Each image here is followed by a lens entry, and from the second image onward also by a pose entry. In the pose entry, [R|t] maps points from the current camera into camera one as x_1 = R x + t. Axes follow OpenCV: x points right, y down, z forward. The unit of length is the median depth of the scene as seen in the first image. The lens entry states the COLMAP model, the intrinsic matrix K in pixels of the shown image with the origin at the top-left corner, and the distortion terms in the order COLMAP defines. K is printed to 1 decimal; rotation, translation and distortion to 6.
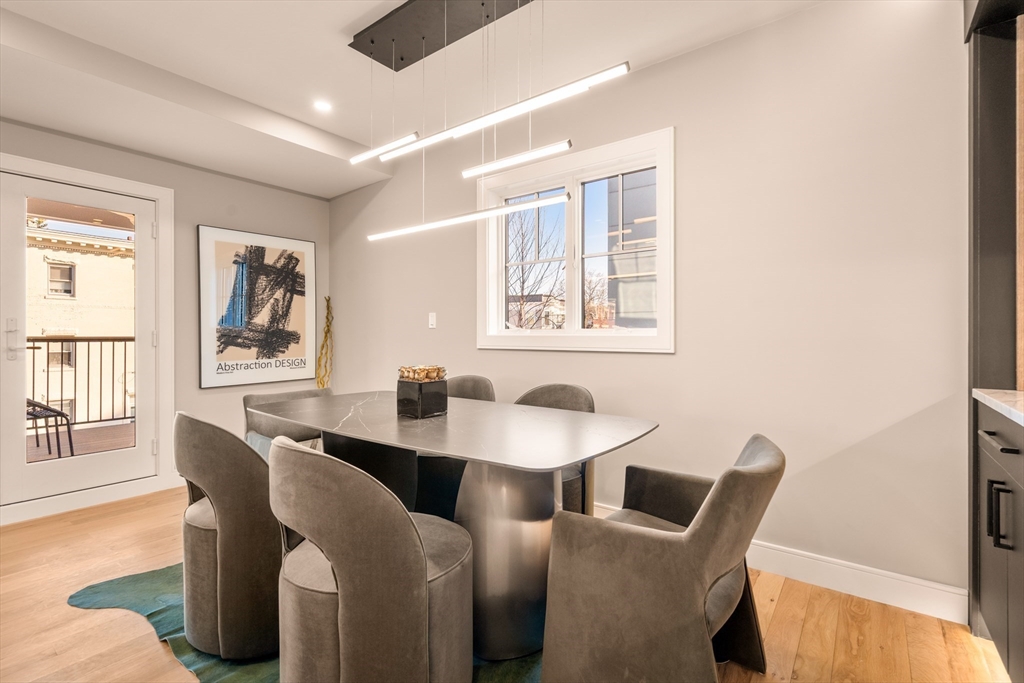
lens RADIAL K [[473.7, 0, 510.0], [0, 473.7, 335.5], [0, 0, 1]] dist [-0.003104, -0.000258]
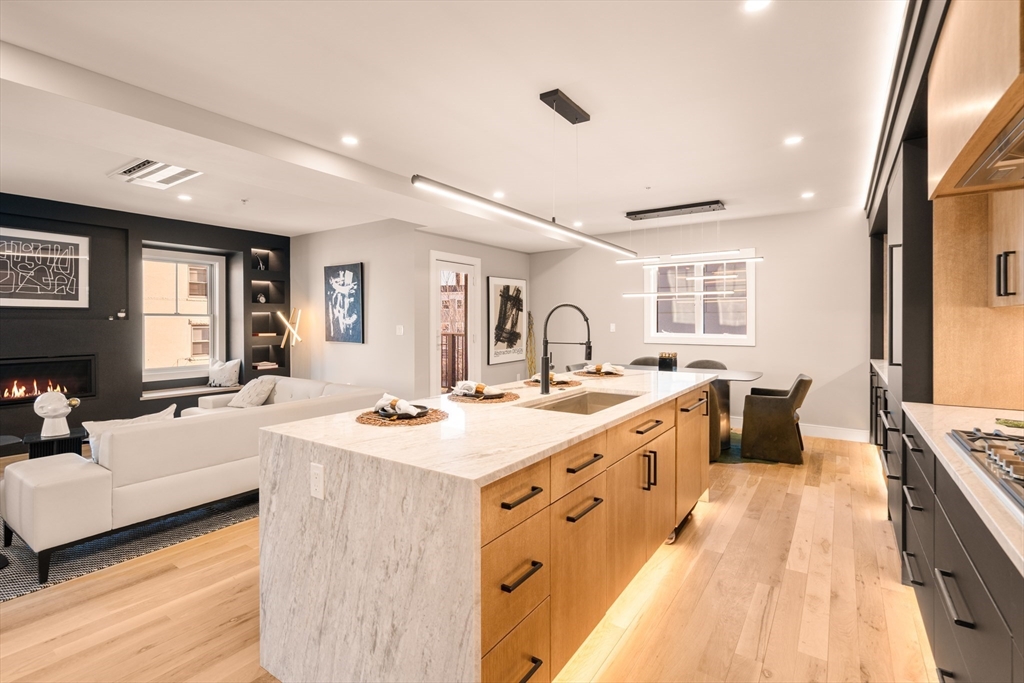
lens RADIAL K [[473.7, 0, 519.6], [0, 473.7, 324.6], [0, 0, 1]] dist [-0.003104, -0.000258]
pose [[0.998490, -0.000247, 0.054936, -0.575841], [0.000000, 0.999990, 0.004503, -0.047733], [-0.054937, -0.004496, 0.998480, -0.770366]]
